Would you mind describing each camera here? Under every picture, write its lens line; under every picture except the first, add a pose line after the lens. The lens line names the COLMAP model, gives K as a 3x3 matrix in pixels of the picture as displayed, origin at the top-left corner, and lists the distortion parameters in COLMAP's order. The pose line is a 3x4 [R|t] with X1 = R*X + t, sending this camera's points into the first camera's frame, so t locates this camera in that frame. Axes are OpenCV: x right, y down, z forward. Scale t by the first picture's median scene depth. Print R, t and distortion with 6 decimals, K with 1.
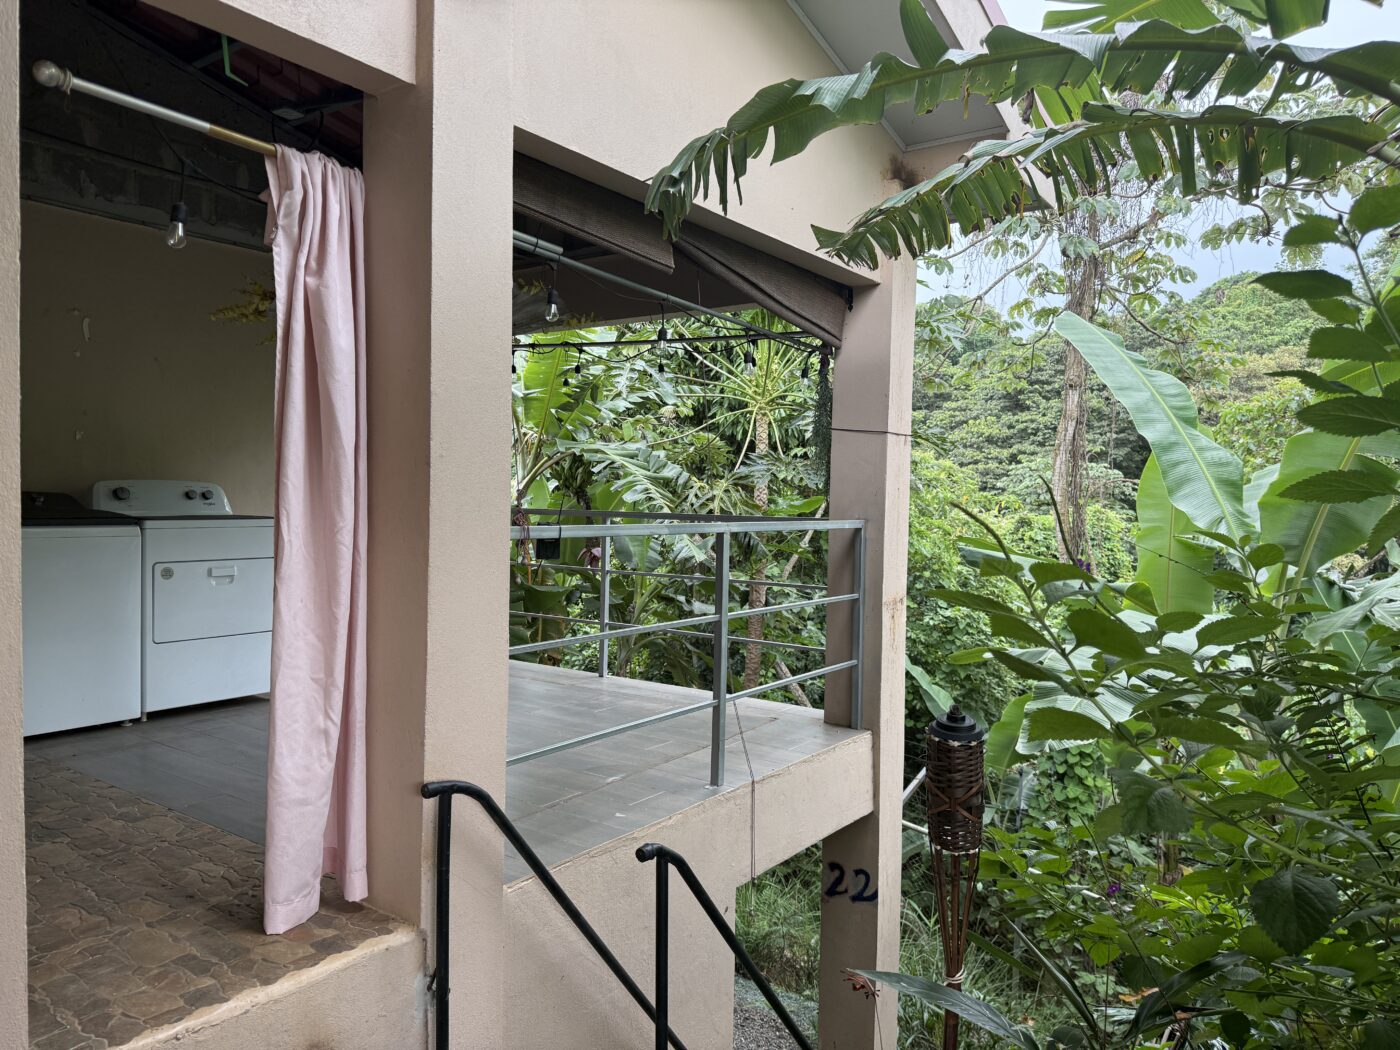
lens RADIAL K [[981.9, 0, 669.1], [0, 981.9, 526.3], [0, 0, 1]] dist [0.078516, -0.135598]
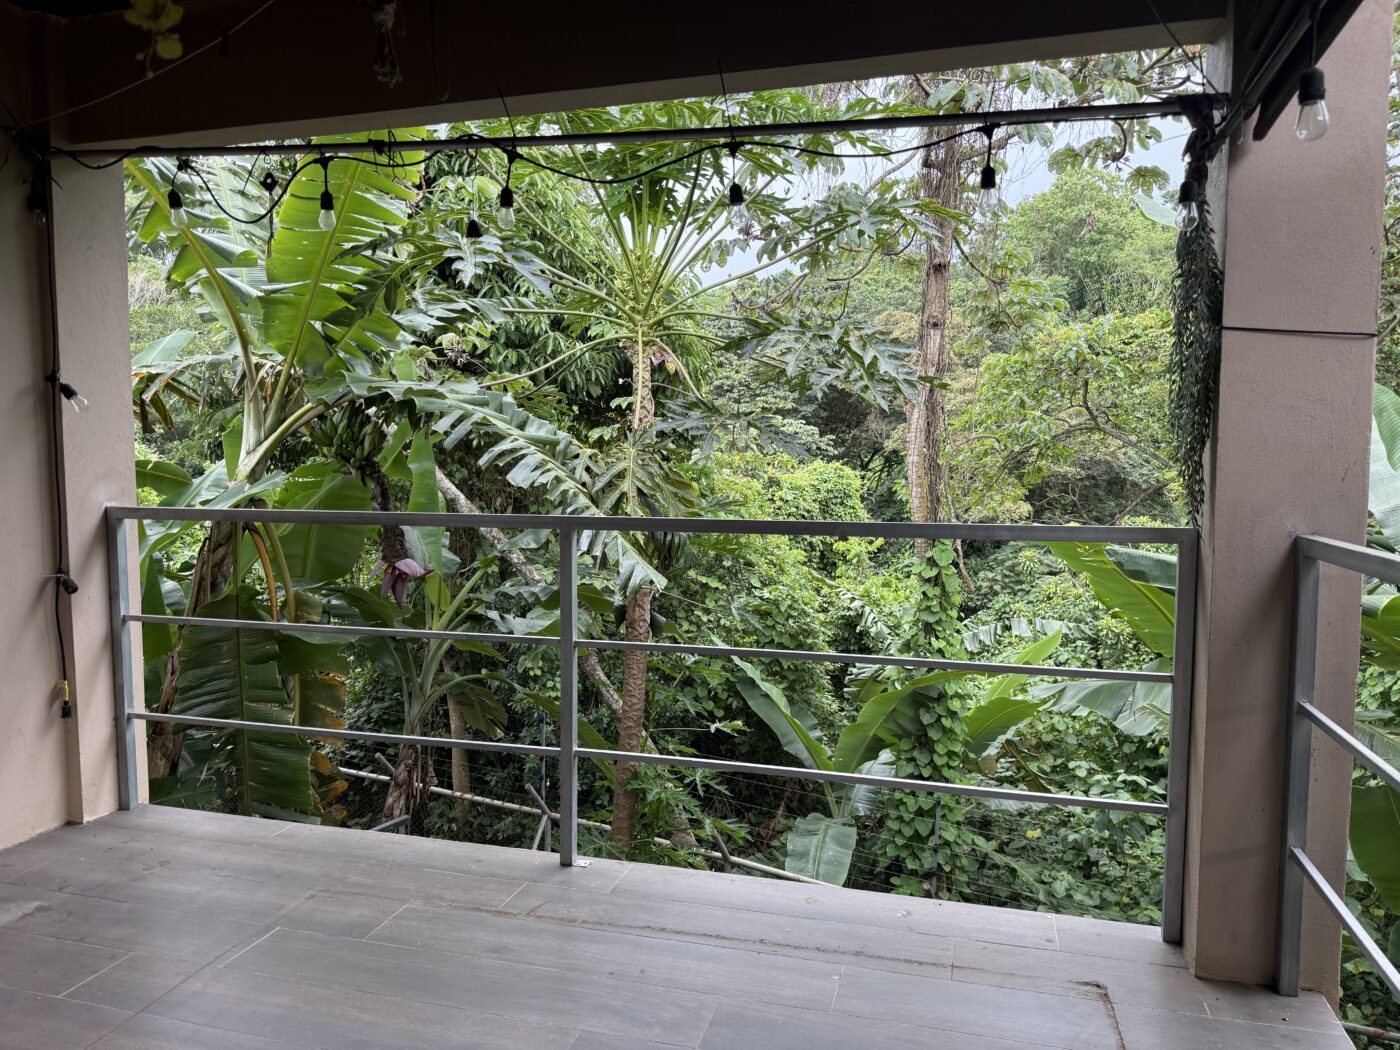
lens RADIAL K [[984.3, 0, 699.4], [0, 984.3, 534.2], [0, 0, 1]] dist [0.075921, -0.099636]
pose [[0.932854, -0.045909, 0.357318, -0.113212], [0.027851, 0.998069, 0.055522, -0.020270], [-0.359177, -0.041842, 0.932331, 0.349826]]
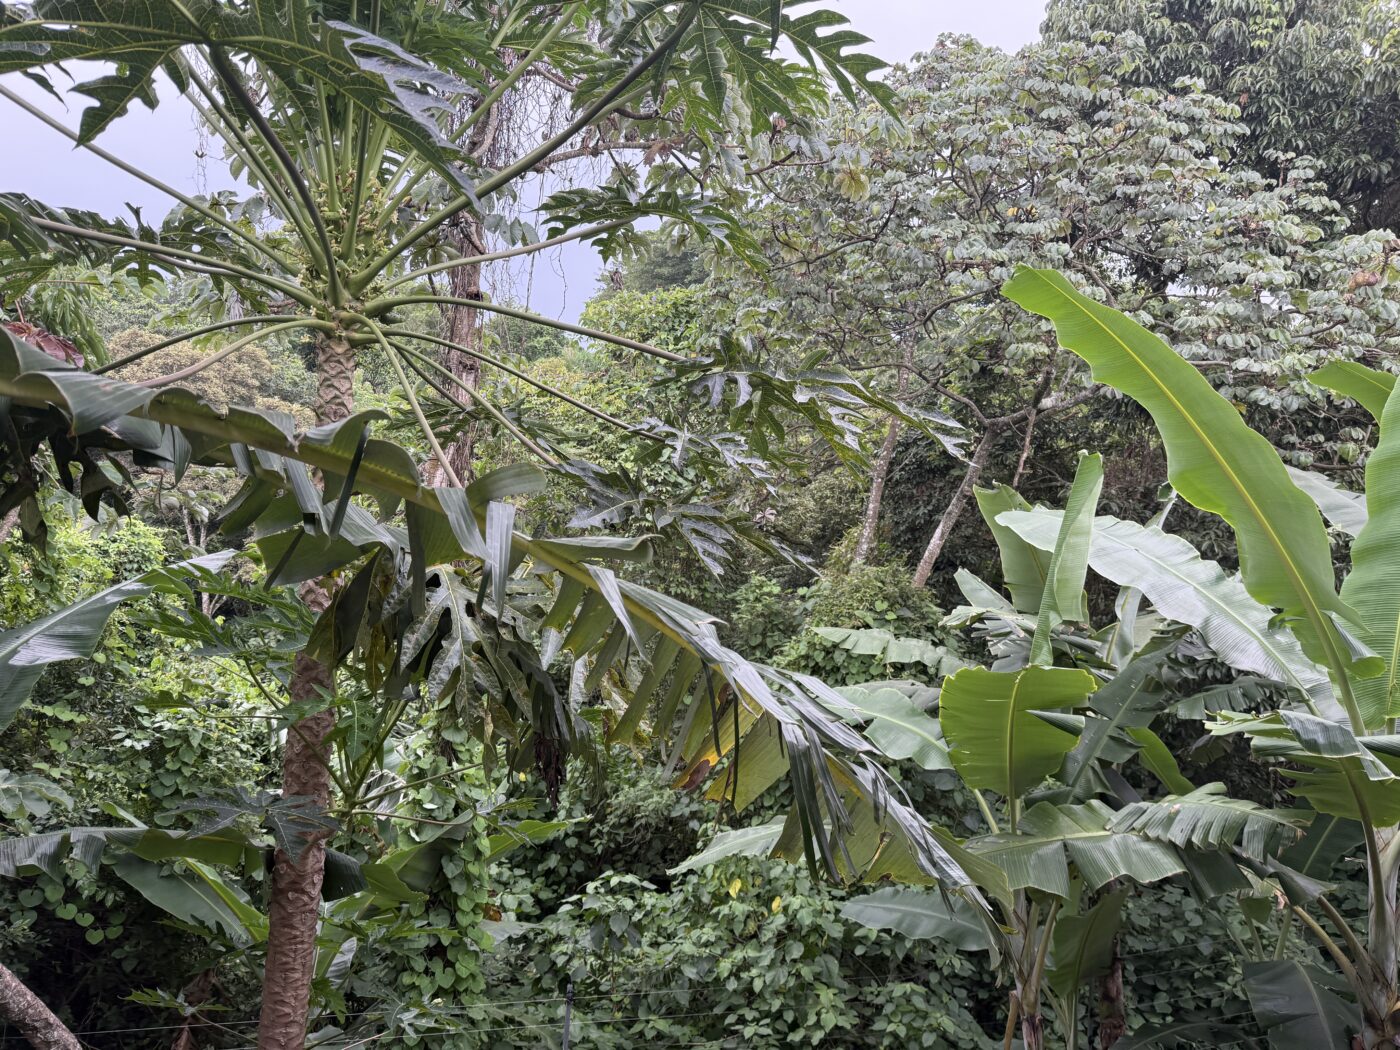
lens RADIAL K [[962.7, 0, 702.1], [0, 962.7, 519.7], [0, 0, 1]] dist [0.000763, -0.030042]
pose [[0.396601, -0.006076, 0.917971, -0.163384], [0.002194, 0.999982, 0.005671, -0.051707], [-0.917989, -0.000235, 0.396607, 0.749204]]
